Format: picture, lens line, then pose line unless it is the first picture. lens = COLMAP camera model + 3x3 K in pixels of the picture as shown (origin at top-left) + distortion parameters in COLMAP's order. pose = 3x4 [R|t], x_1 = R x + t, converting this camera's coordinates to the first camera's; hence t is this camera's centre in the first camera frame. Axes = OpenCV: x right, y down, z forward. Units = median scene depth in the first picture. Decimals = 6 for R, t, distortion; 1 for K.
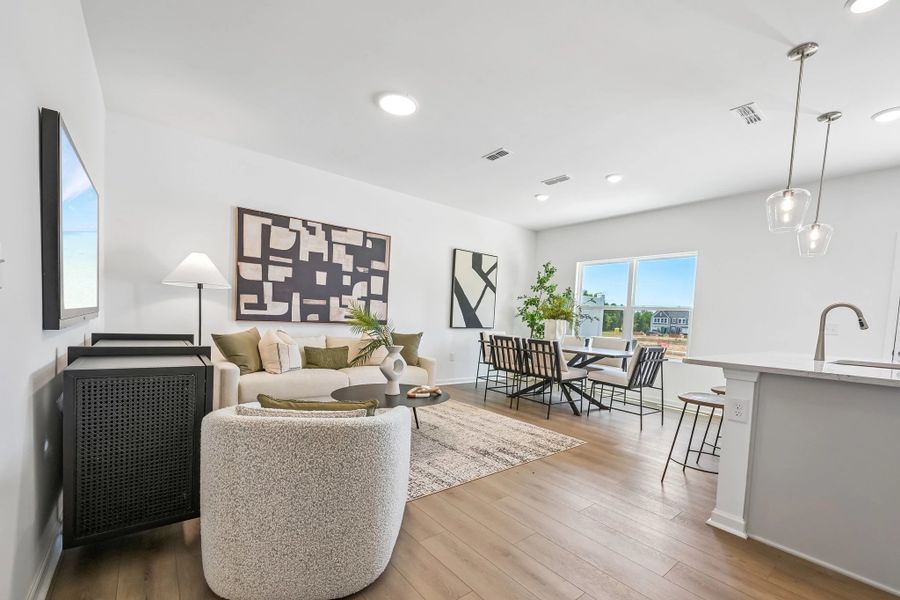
lens RADIAL K [[376.5, 0, 445.8], [0, 376.5, 334.1], [0, 0, 1]] dist [-0.000944, -0.001318]
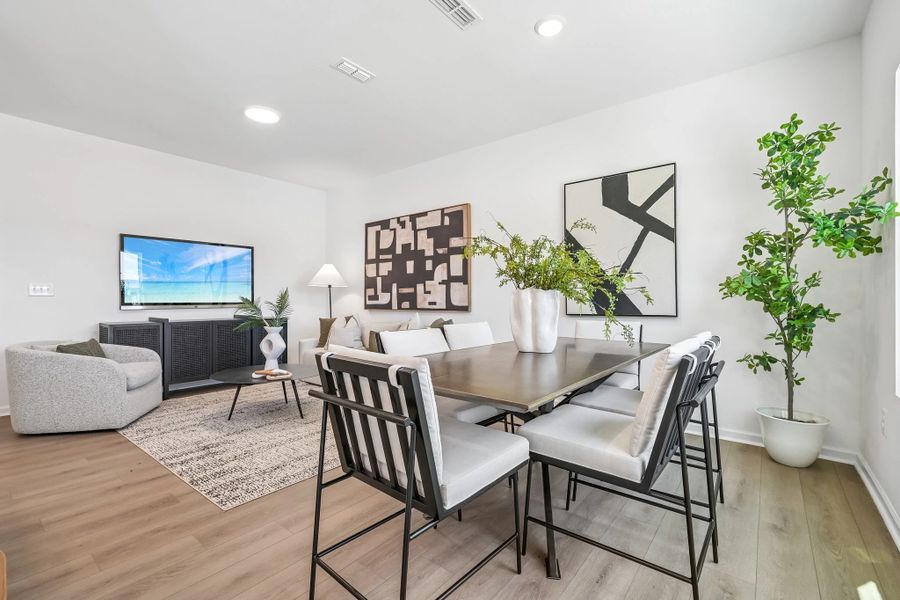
lens RADIAL K [[391.3, 0, 440.4], [0, 391.3, 302.4], [0, 0, 1]] dist [-0.001413, 0.000295]
pose [[0.223212, -0.043612, -0.973794, 0.710708], [-0.032940, 0.998091, -0.052251, 0.002606], [0.974213, 0.043740, 0.221349, 0.816343]]
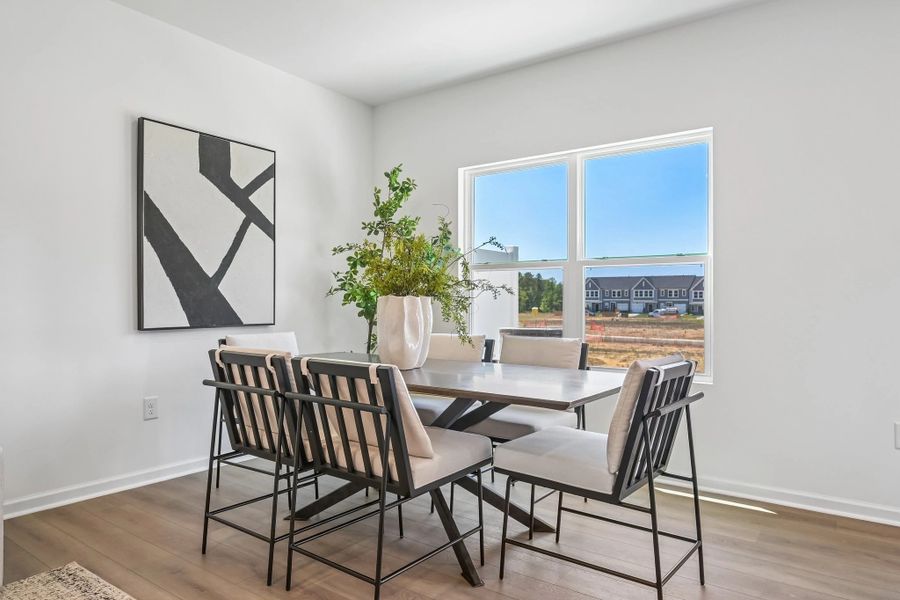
lens RADIAL K [[574.3, 0, 451.4], [0, 574.3, 297.1], [0, 0, 1]] dist [-0.002880, 0.000130]
pose [[0.958270, -0.041992, 0.282764, 0.182414], [0.055640, 0.997633, -0.040404, -0.012306], [-0.280398, 0.054451, 0.958338, 0.461605]]
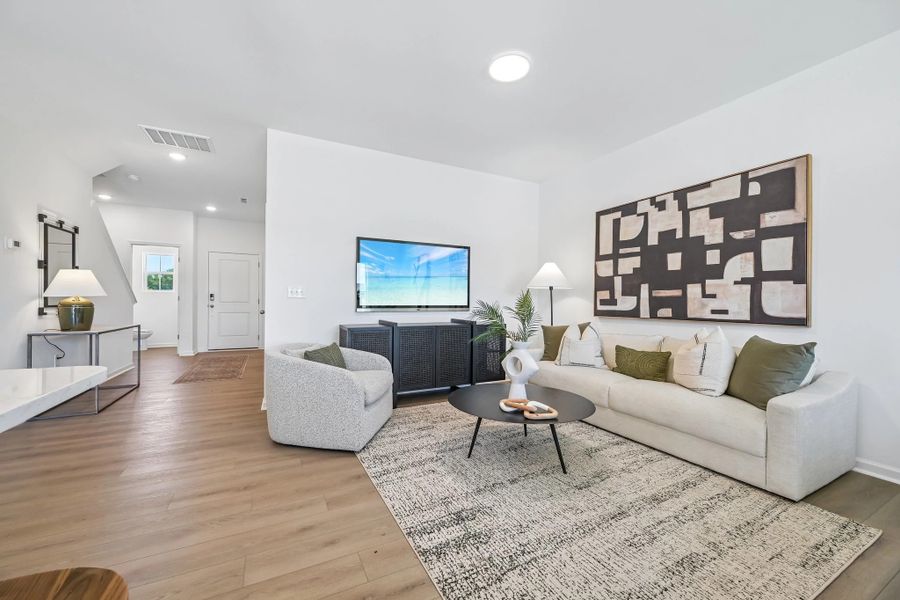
lens RADIAL K [[347.3, 0, 447.1], [0, 347.3, 302.2], [0, 0, 1]] dist [-0.005589, 0.001474]
pose [[-0.186090, -0.048047, -0.981357, 0.428270], [-0.064126, 0.997268, -0.036666, -0.009858], [0.980438, 0.056108, -0.188662, 0.659644]]
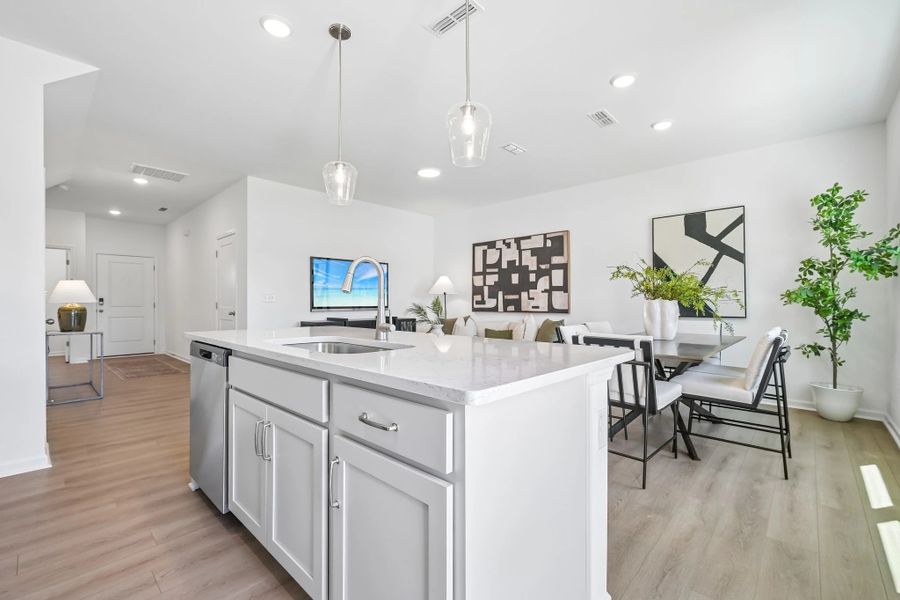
lens RADIAL K [[376.5, 0, 444.5], [0, 376.5, 302.1], [0, 0, 1]] dist [-0.000944, -0.001318]
pose [[0.152798, -0.049873, -0.986998, 0.905230], [-0.036722, 0.997750, -0.056101, 0.016839], [0.987575, 0.044817, 0.150623, 0.537709]]
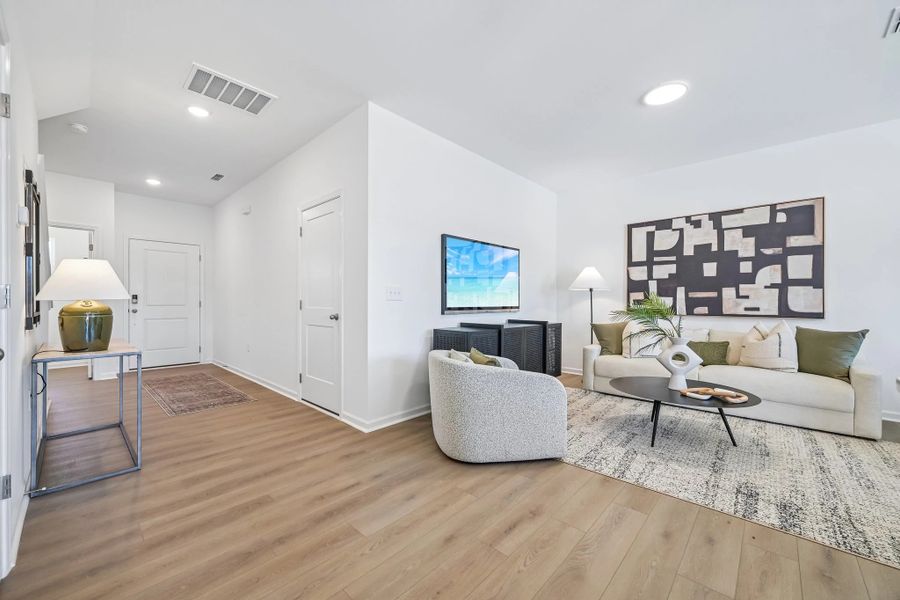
lens RADIAL K [[347.3, 0, 450.0], [0, 347.3, 301.8], [0, 0, 1]] dist [-0.005589, 0.001474]
pose [[0.156006, -0.048680, -0.986556, 0.418504], [-0.040772, 0.997616, -0.055674, 0.009782], [0.986914, 0.048910, 0.153650, 0.205645]]
